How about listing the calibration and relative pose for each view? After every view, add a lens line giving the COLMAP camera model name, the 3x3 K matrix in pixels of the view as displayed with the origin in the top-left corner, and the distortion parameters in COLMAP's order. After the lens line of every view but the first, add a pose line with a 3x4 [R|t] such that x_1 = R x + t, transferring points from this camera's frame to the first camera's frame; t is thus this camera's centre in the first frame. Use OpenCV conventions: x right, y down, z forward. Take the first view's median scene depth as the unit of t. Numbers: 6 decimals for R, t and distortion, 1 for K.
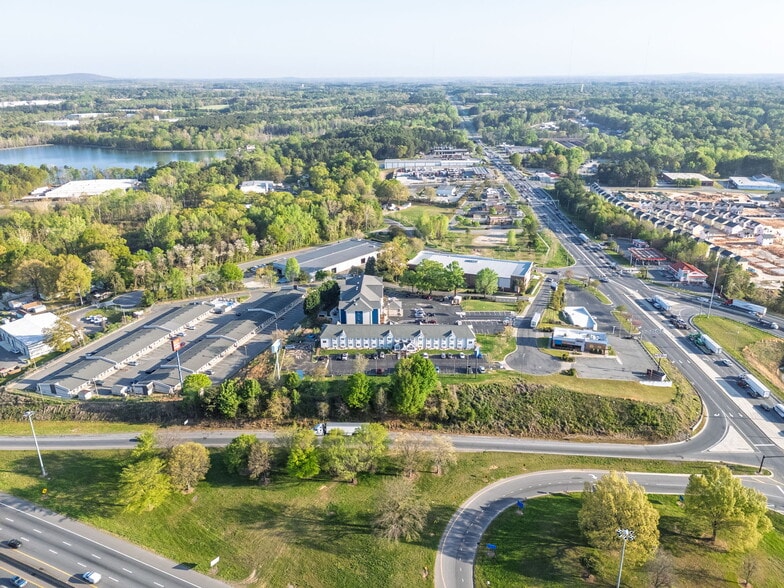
lens RADIAL K [[575.4, 0, 394.6], [0, 575.4, 294.0], [0, 0, 1]] dist [0.083538, -0.079938]
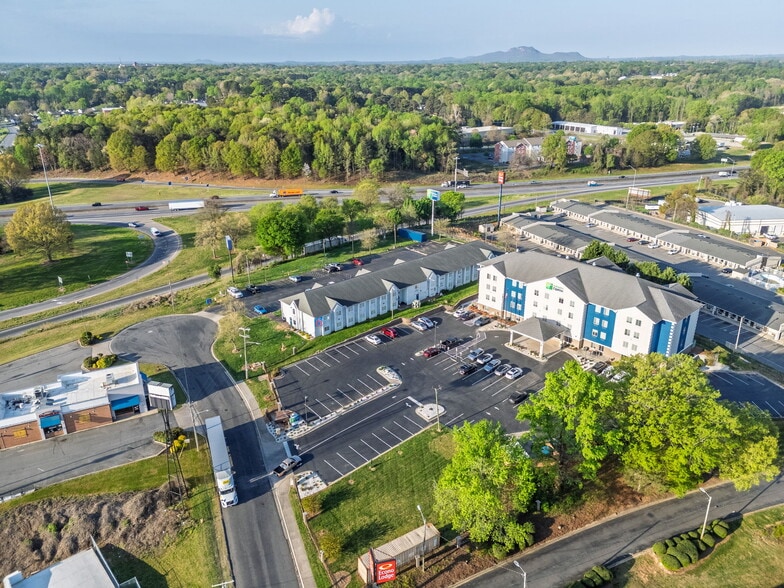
lens RADIAL K [[575.4, 0, 394.6], [0, 575.4, 294.0], [0, 0, 1]] dist [0.083538, -0.079938]
pose [[-0.722832, 0.265827, -0.637848, 0.337253], [-0.233553, 0.774749, 0.587552, -0.226349], [0.650359, 0.573673, -0.497928, 1.106653]]
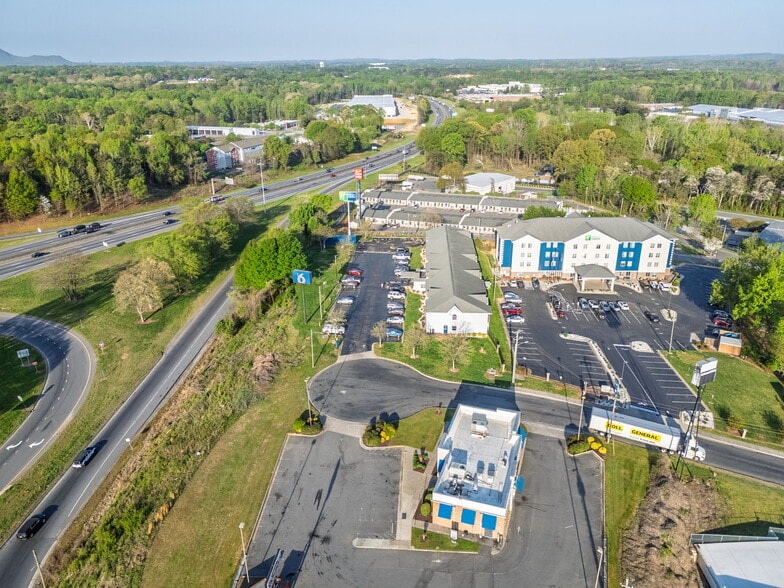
lens RADIAL K [[575.4, 0, 394.6], [0, 575.4, 294.0], [0, 0, 1]] dist [0.083538, -0.079938]
pose [[-0.026567, 0.375939, -0.926263, 0.505378], [-0.341821, 0.867320, 0.361820, -0.094607], [0.939389, 0.326229, 0.105462, 0.754655]]
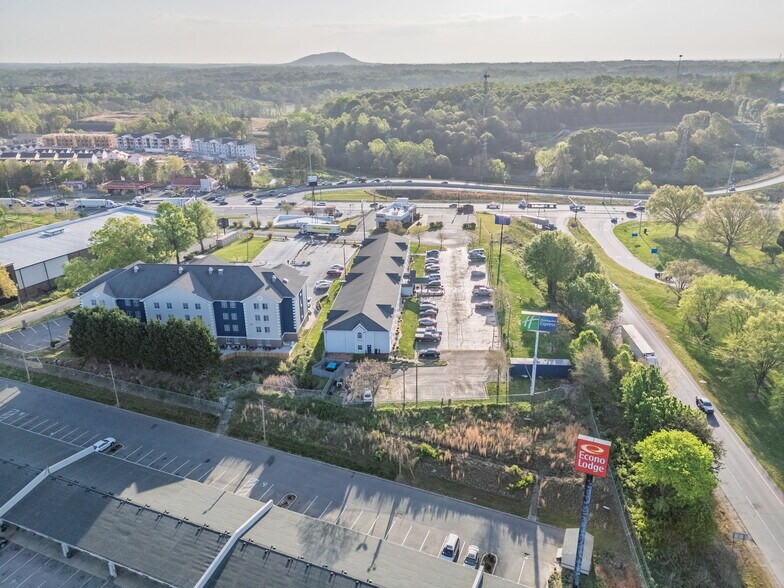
lens RADIAL K [[575.4, 0, 394.6], [0, 575.4, 294.0], [0, 0, 1]] dist [0.083538, -0.079938]
pose [[0.064332, -0.365427, 0.928614, -0.462054], [0.356773, 0.877462, 0.320582, -0.084781], [-0.931973, 0.310681, 0.186823, 0.747758]]
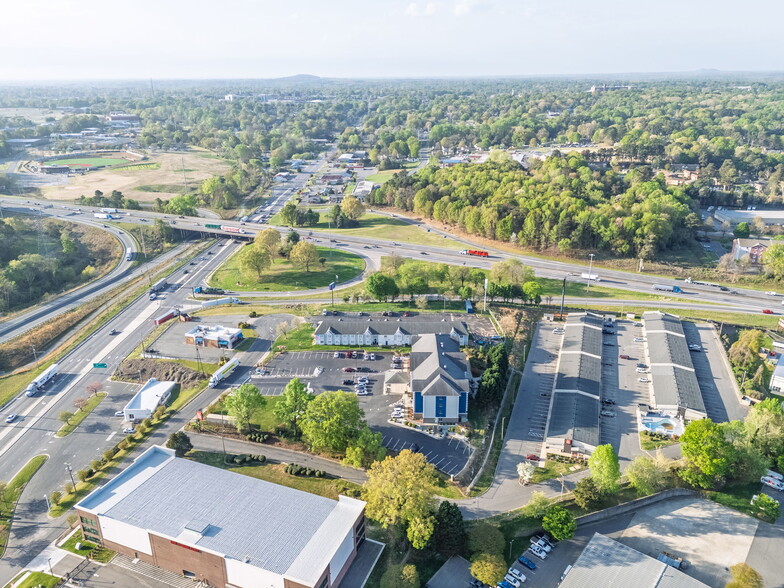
lens RADIAL K [[575.4, 0, 394.6], [0, 575.4, 294.0], [0, 0, 1]] dist [0.083538, -0.079938]
pose [[-0.999895, 0.012203, 0.007780, -0.008031], [0.014303, 0.751203, 0.659916, -0.550792], [0.002208, 0.659958, -0.751299, 1.463274]]
